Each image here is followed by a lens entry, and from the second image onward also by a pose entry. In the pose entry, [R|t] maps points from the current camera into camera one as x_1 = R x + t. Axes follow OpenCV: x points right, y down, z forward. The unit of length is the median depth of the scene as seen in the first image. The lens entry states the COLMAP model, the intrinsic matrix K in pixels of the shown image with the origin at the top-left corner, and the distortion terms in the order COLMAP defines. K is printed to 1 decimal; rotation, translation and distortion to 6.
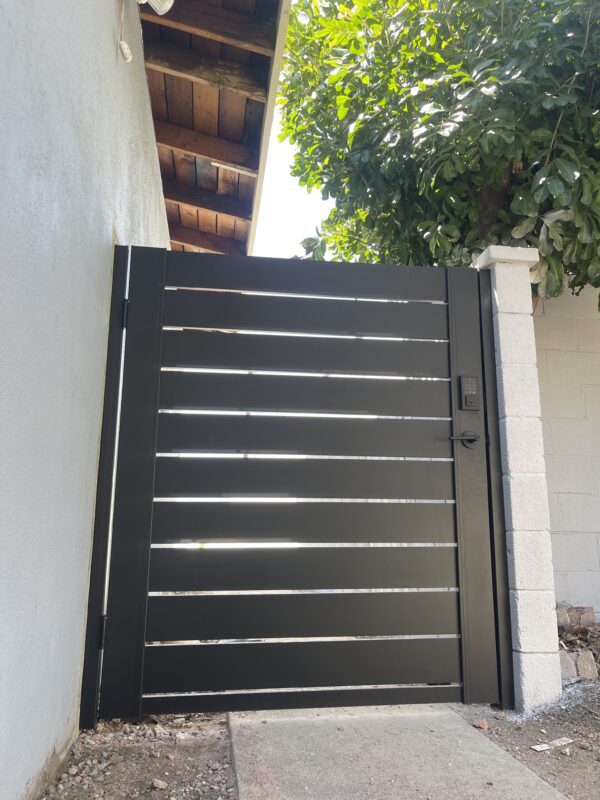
lens RADIAL K [[603.3, 0, 299.2], [0, 603.3, 396.3], [0, 0, 1]] dist [0.077168, -0.101102]
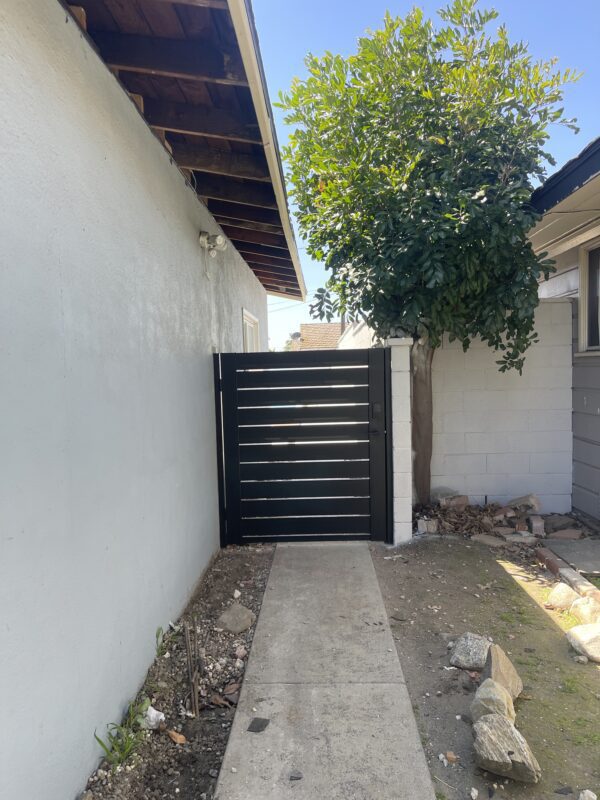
lens RADIAL K [[603.3, 0, 301.0], [0, 603.3, 402.6], [0, 0, 1]] dist [0.077168, -0.101102]
pose [[0.983225, -0.023451, -0.180884, 0.413115], [0.070271, 0.963850, 0.257012, -0.621098], [0.168318, -0.265411, 0.949329, -1.105955]]
